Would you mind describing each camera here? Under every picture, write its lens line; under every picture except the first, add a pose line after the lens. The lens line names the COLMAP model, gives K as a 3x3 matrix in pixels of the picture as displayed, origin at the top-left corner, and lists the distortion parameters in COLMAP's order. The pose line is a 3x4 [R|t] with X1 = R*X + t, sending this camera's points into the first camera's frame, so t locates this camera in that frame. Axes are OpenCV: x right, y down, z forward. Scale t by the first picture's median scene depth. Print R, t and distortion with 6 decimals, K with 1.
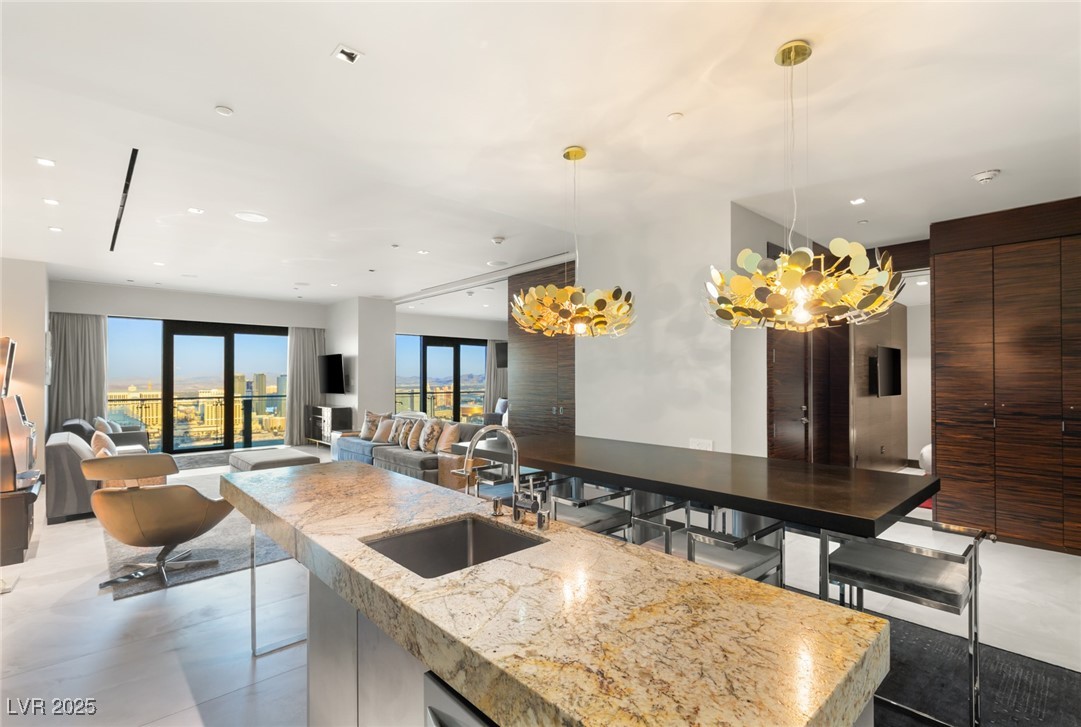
lens RADIAL K [[501.2, 0, 539.6], [0, 501.2, 372.2], [0, 0, 1]] dist [0.000984, 0.000153]
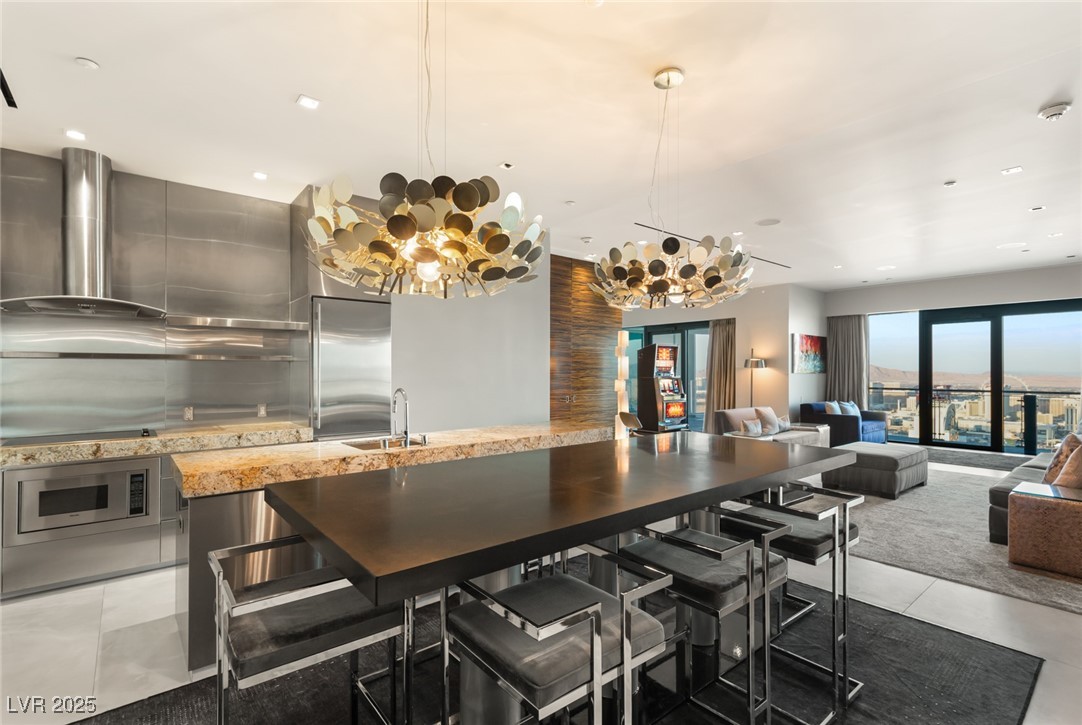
lens RADIAL K [[501.7, 0, 540.1], [0, 501.7, 371.2], [0, 0, 1]] dist [0.000984, 0.000153]
pose [[-0.058003, 0.004650, -0.998306, 0.297853], [0.008386, 0.999956, 0.004170, 0.006560], [0.998281, -0.008130, -0.058040, 0.288141]]
